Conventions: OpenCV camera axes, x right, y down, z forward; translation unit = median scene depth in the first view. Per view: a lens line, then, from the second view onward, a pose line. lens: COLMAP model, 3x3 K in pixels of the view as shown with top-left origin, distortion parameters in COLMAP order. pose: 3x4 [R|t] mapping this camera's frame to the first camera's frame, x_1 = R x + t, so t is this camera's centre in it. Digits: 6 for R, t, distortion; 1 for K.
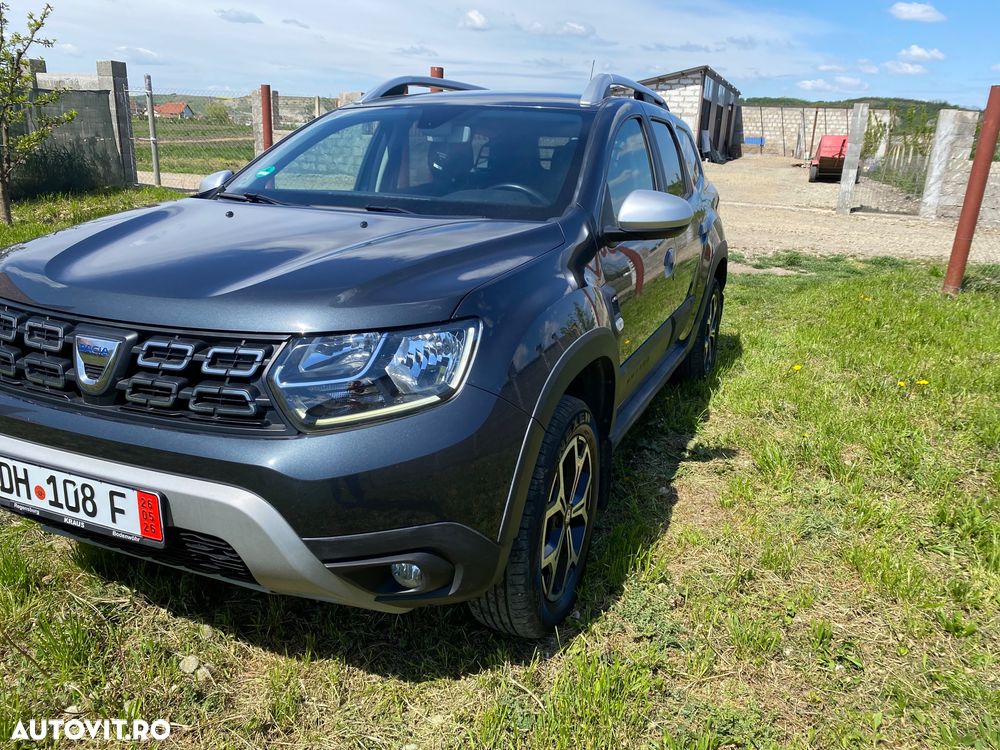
lens RADIAL K [[764.4, 0, 500.0], [0, 764.4, 375.0], [0, 0, 1]] dist [0.015768, 0.000787]
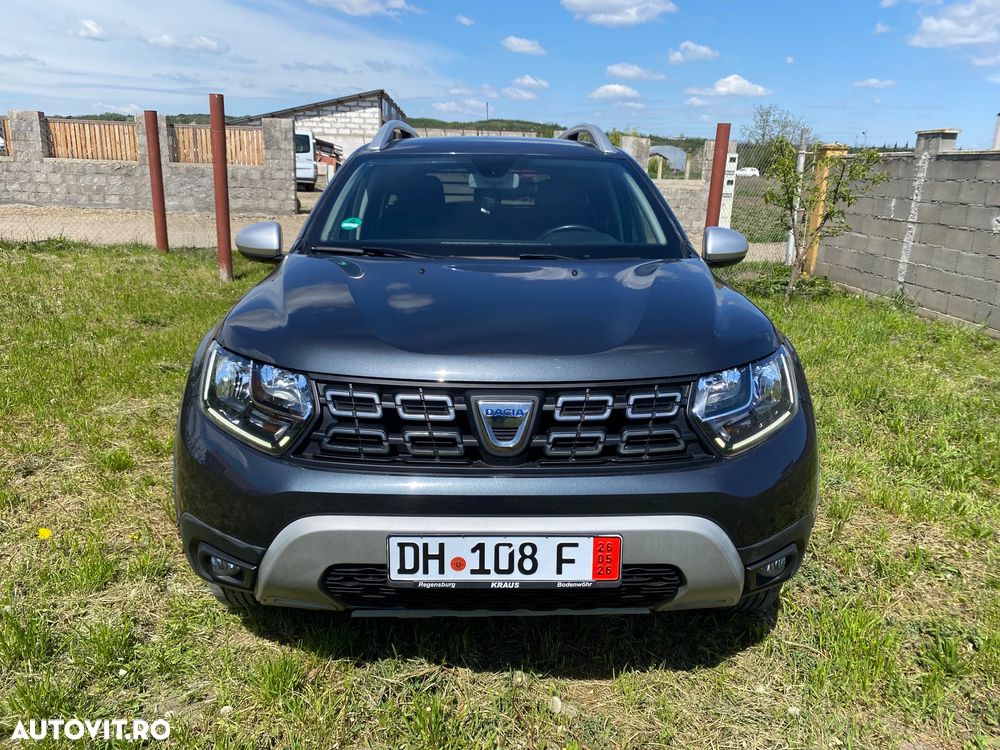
lens RADIAL K [[775.3, 0, 485.4], [0, 775.3, 346.6], [0, 0, 1]] dist [0.058260, -0.066469]
pose [[0.914340, -0.105123, 0.391064, -0.945284], [0.128330, 0.991162, -0.033609, -0.089195], [-0.384075, 0.080915, 0.919749, 0.036927]]
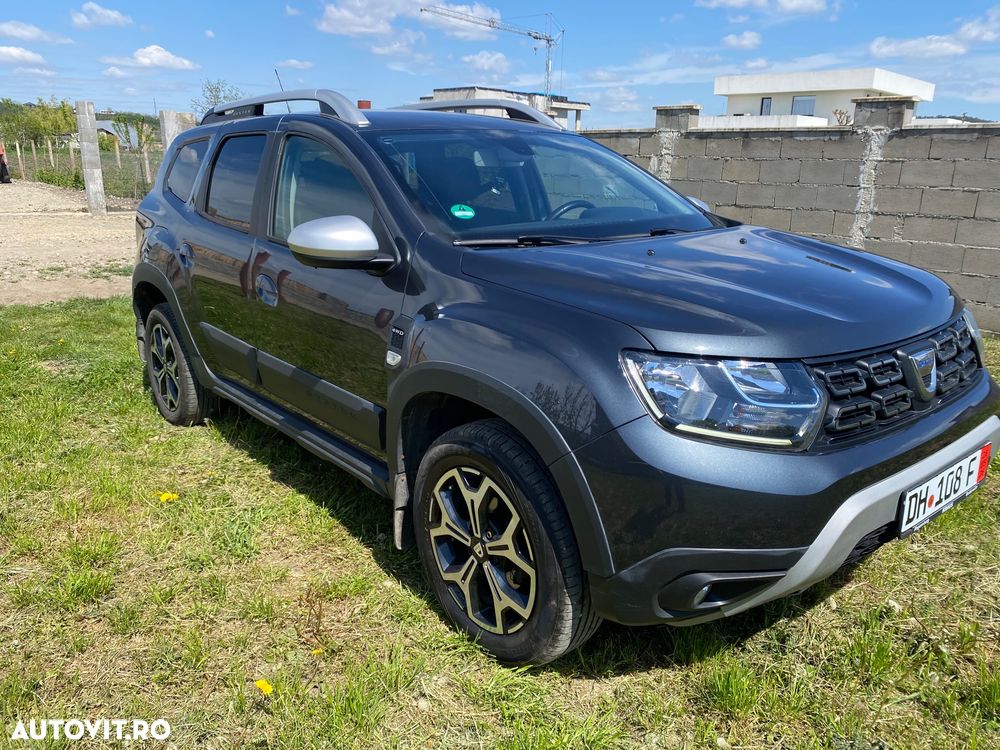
lens RADIAL K [[781.4, 0, 500.0], [0, 781.4, 375.0], [0, 0, 1]] dist [0.006105, -0.005355]
pose [[0.450446, -0.269030, 0.851305, -1.829048], [0.263915, 0.951031, 0.160901, -0.376118], [-0.852905, 0.152195, 0.499389, 0.953097]]
